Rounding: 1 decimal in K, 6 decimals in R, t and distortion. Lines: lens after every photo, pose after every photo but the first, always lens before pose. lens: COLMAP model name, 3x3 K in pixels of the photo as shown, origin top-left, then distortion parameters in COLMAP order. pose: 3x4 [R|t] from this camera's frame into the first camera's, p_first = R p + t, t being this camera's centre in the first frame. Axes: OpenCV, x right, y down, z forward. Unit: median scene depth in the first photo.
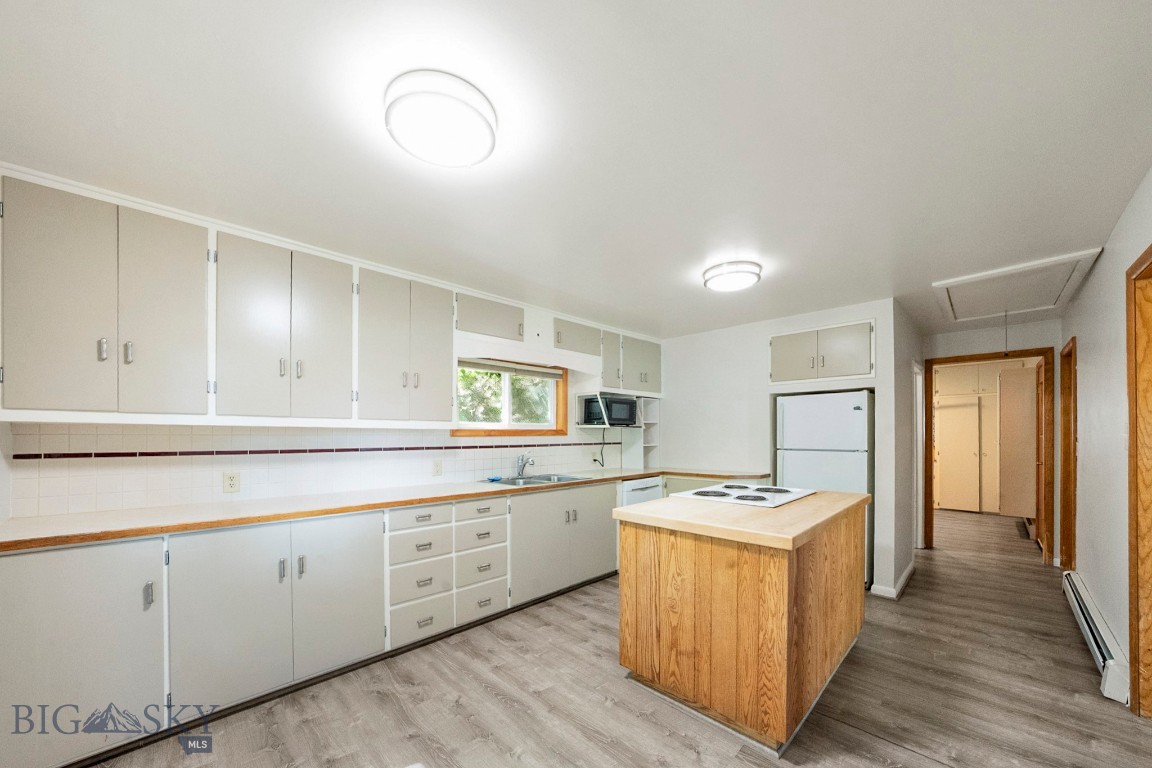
lens RADIAL K [[436.5, 0, 555.7], [0, 436.5, 436.0], [0, 0, 1]] dist [-0.014377, 0.000029]
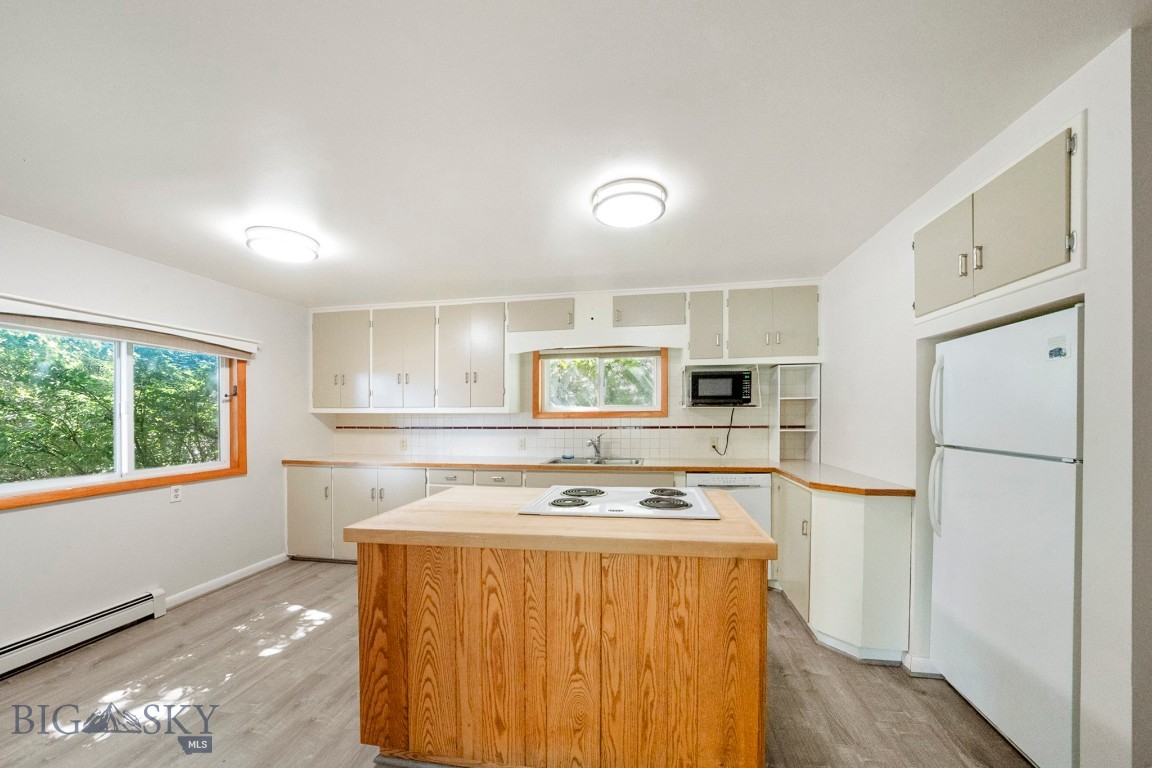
lens RADIAL K [[417.7, 0, 578.7], [0, 417.7, 418.6], [0, 0, 1]] dist [-0.012758, 0.000069]
pose [[0.579542, 0.004872, -0.814928, 0.707320], [0.004405, 0.999949, 0.009111, -0.007926], [0.814931, -0.008870, 0.579491, 0.393508]]
